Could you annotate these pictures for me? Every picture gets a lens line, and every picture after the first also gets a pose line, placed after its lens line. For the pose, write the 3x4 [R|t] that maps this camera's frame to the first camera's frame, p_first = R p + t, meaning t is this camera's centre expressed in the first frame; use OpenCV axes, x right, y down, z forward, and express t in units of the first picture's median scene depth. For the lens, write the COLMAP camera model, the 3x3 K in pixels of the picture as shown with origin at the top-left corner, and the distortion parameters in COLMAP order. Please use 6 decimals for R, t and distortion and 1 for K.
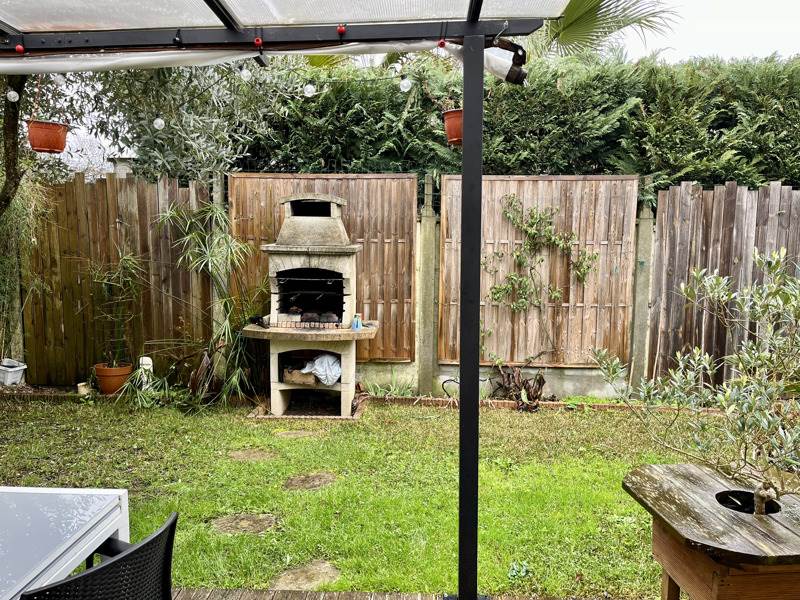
lens RADIAL K [[606.7, 0, 399.6], [0, 606.7, 299.8], [0, 0, 1]] dist [0.048934, 0.001444]
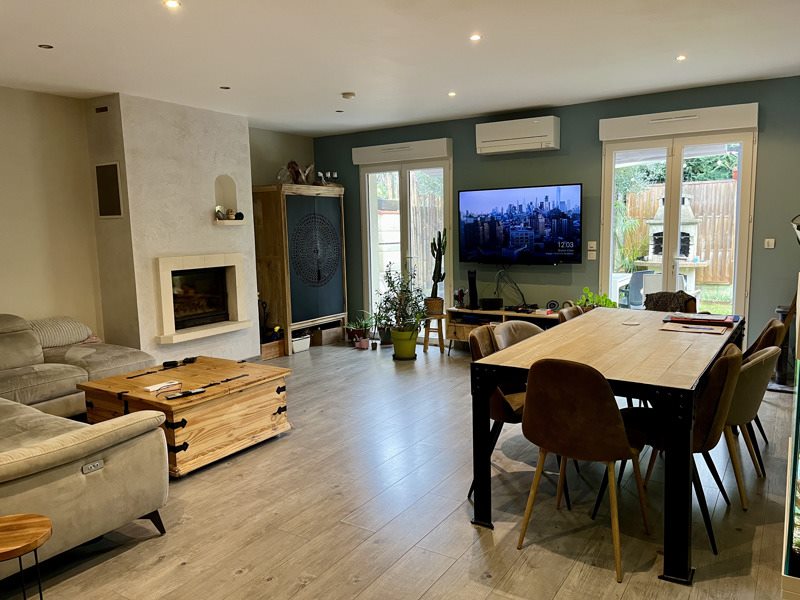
lens RADIAL K [[606.7, 0, 399.4], [0, 606.7, 302.1], [0, 0, 1]] dist [0.048934, 0.001444]
pose [[0.868576, 0.036916, -0.494178, 0.076373], [-0.027296, 0.999271, 0.026673, 0.143999], [0.494803, -0.009679, 0.868951, -1.141719]]
